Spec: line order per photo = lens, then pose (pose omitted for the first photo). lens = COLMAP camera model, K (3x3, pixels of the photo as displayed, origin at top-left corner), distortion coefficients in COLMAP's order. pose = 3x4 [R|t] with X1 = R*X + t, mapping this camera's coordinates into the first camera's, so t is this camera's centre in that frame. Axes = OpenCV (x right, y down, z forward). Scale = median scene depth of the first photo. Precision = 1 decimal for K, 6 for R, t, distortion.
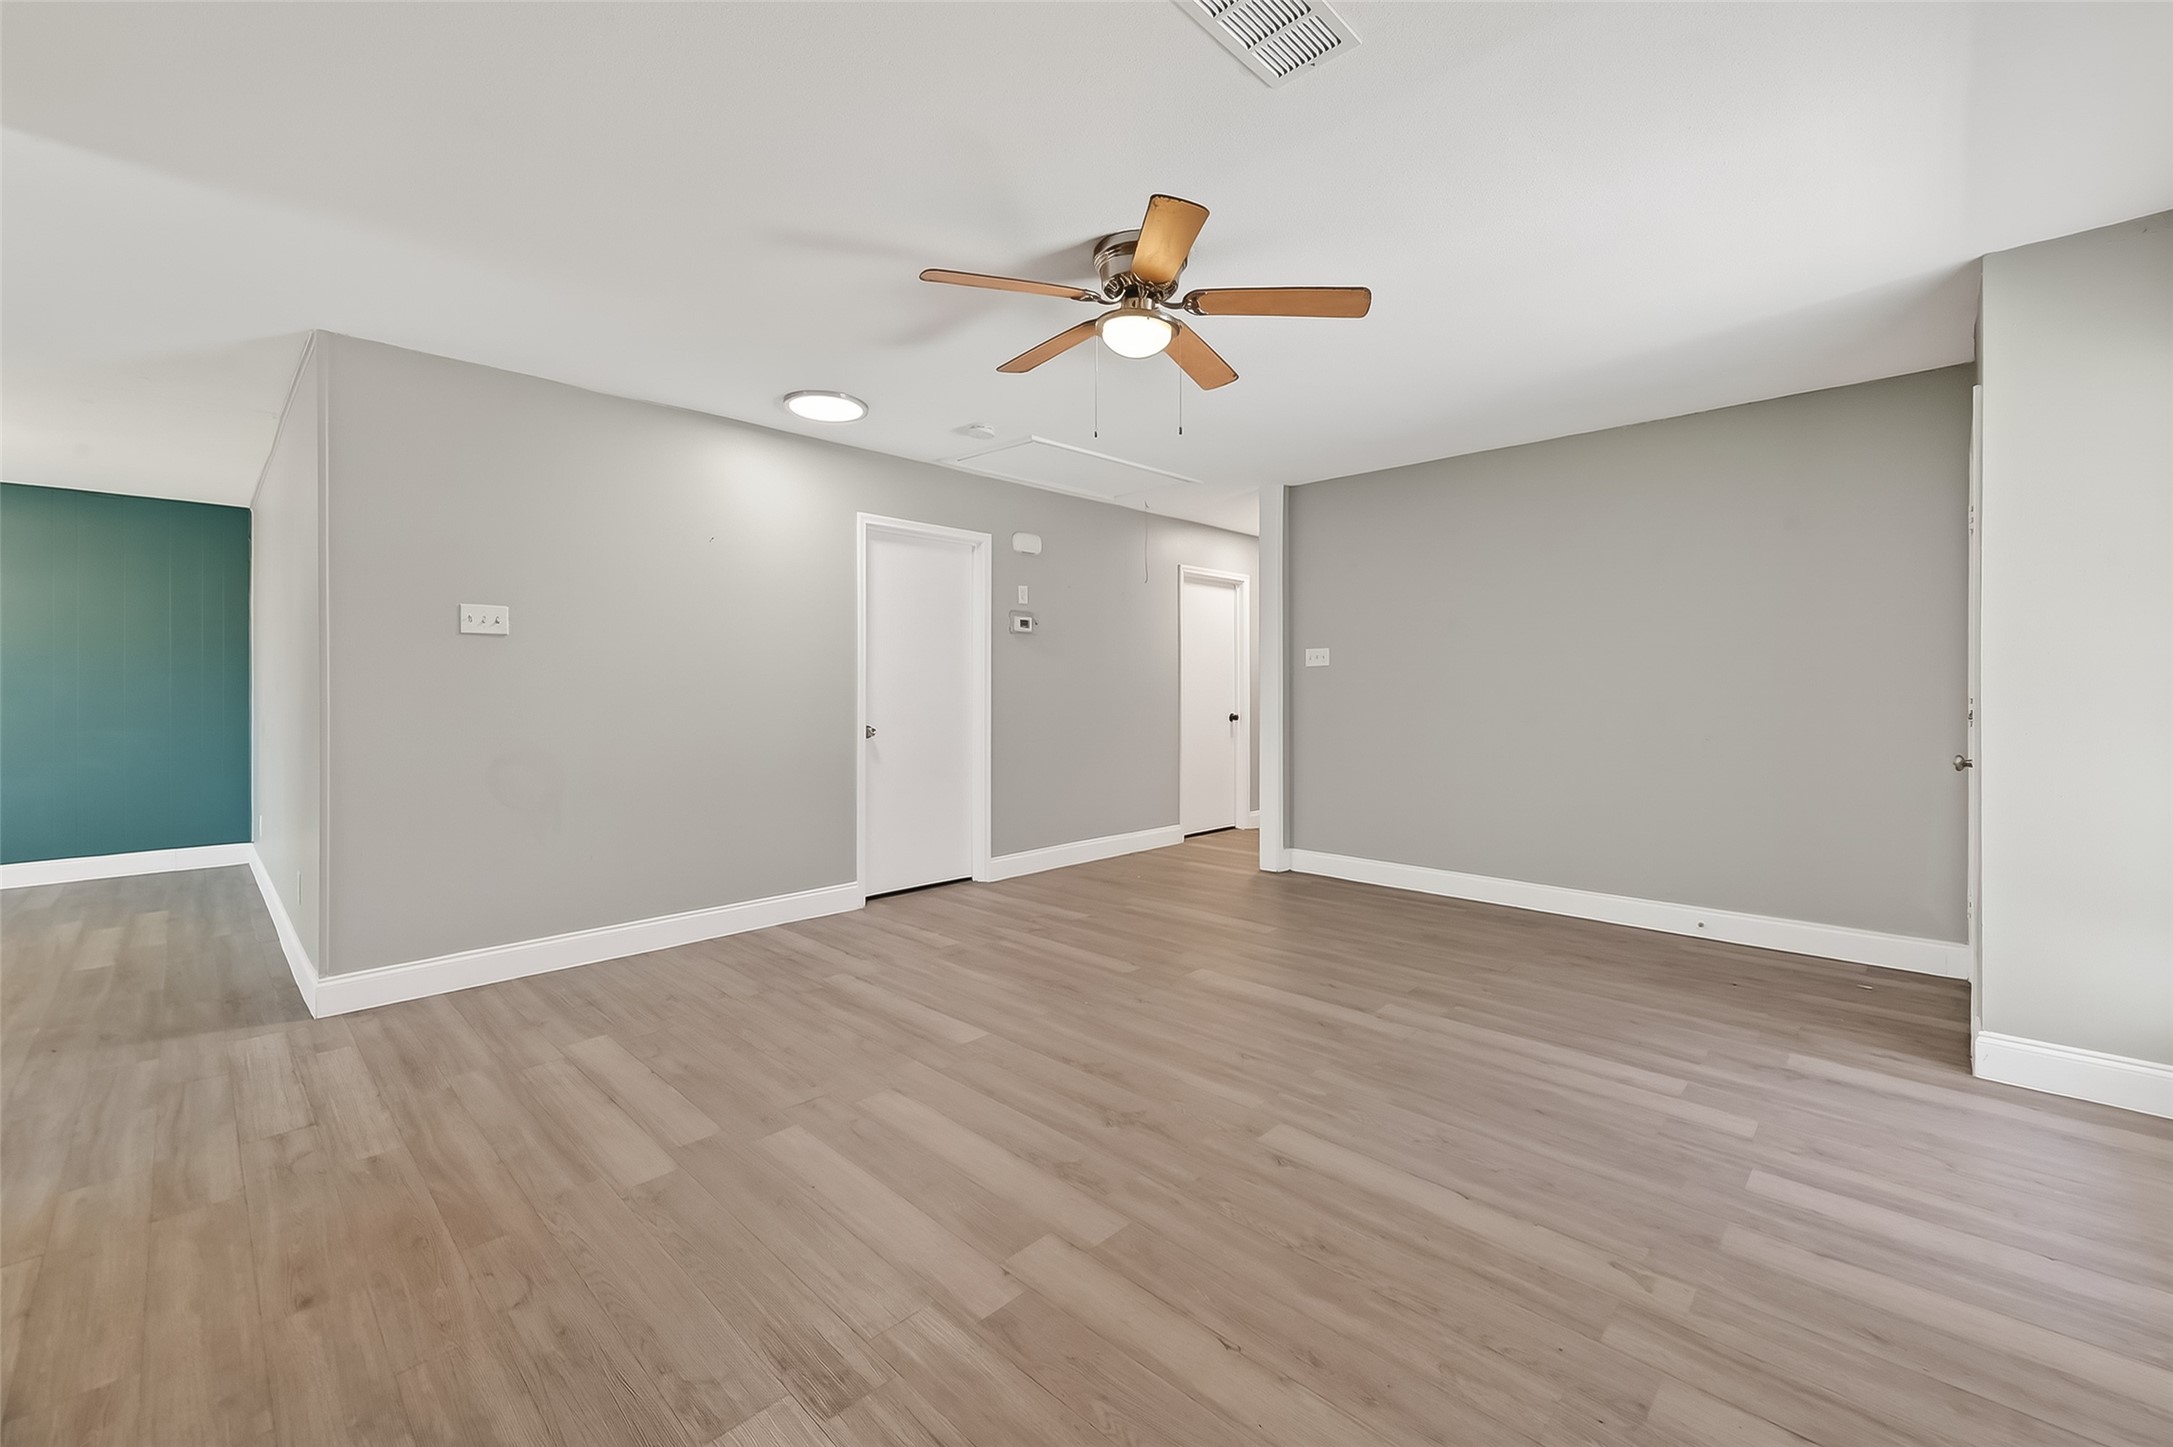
lens RADIAL K [[879.7, 0, 1046.5], [0, 879.7, 693.5], [0, 0, 1]] dist [0.004377, 0.000728]
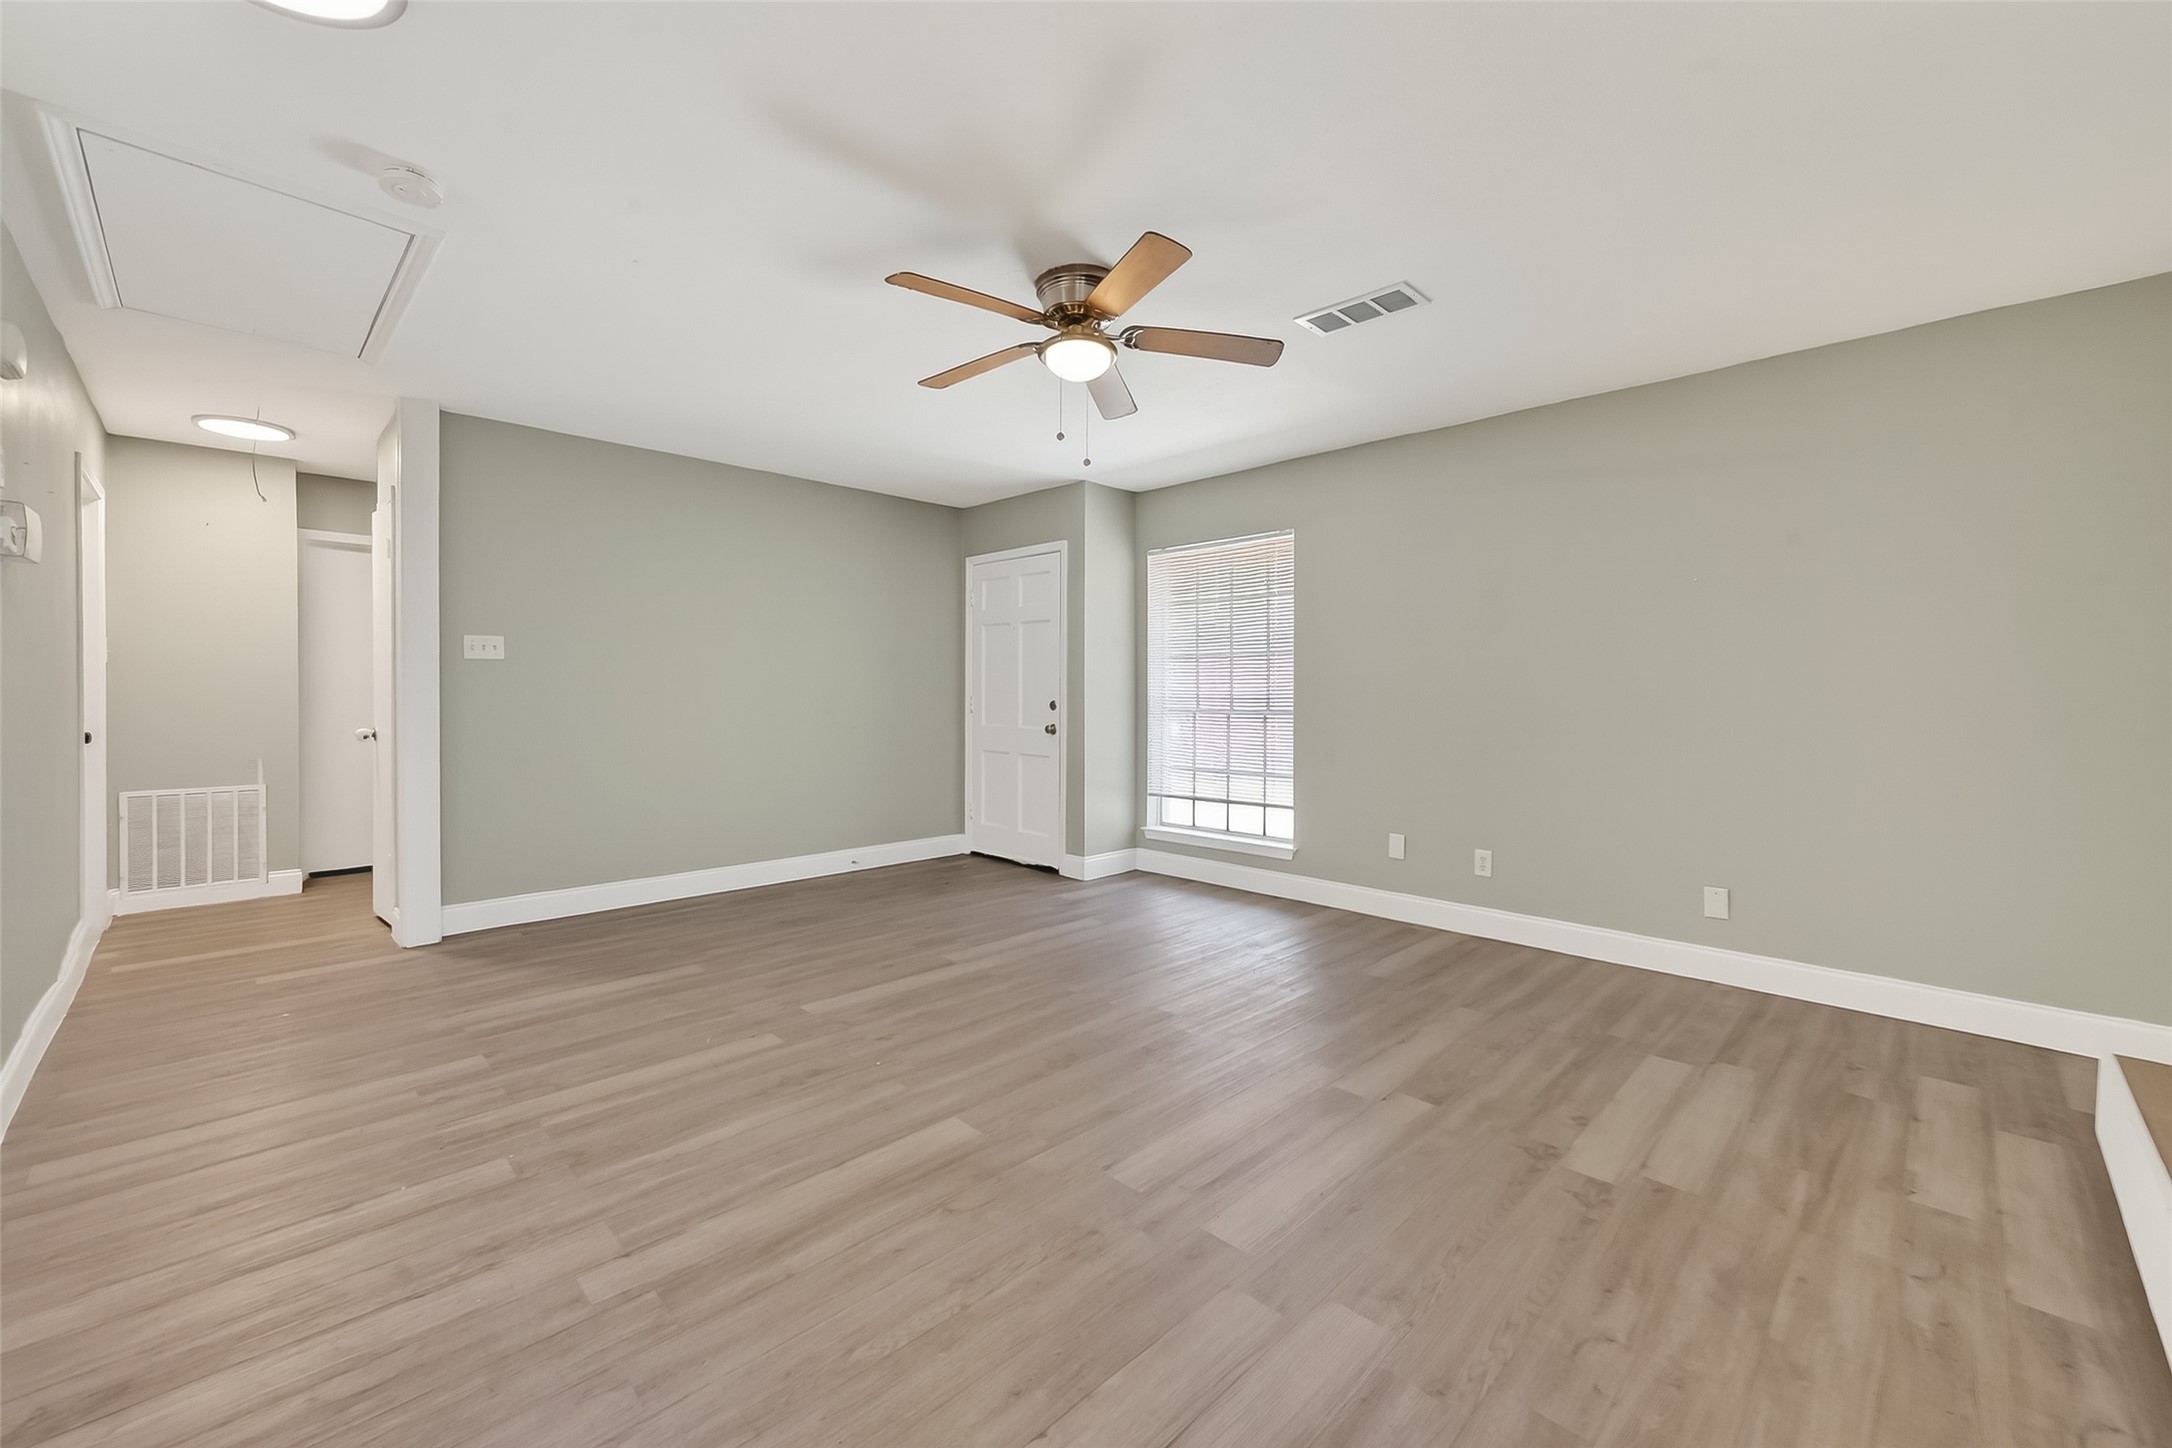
lens RADIAL K [[879.3, 0, 1083.9], [0, 879.3, 709.5], [0, 0, 1]] dist [0.004377, 0.000728]
pose [[-0.011901, -0.016248, 0.999797, -0.864877], [-0.000650, 0.999868, 0.016242, 0.000528], [-0.999929, -0.000456, -0.011910, 0.891930]]
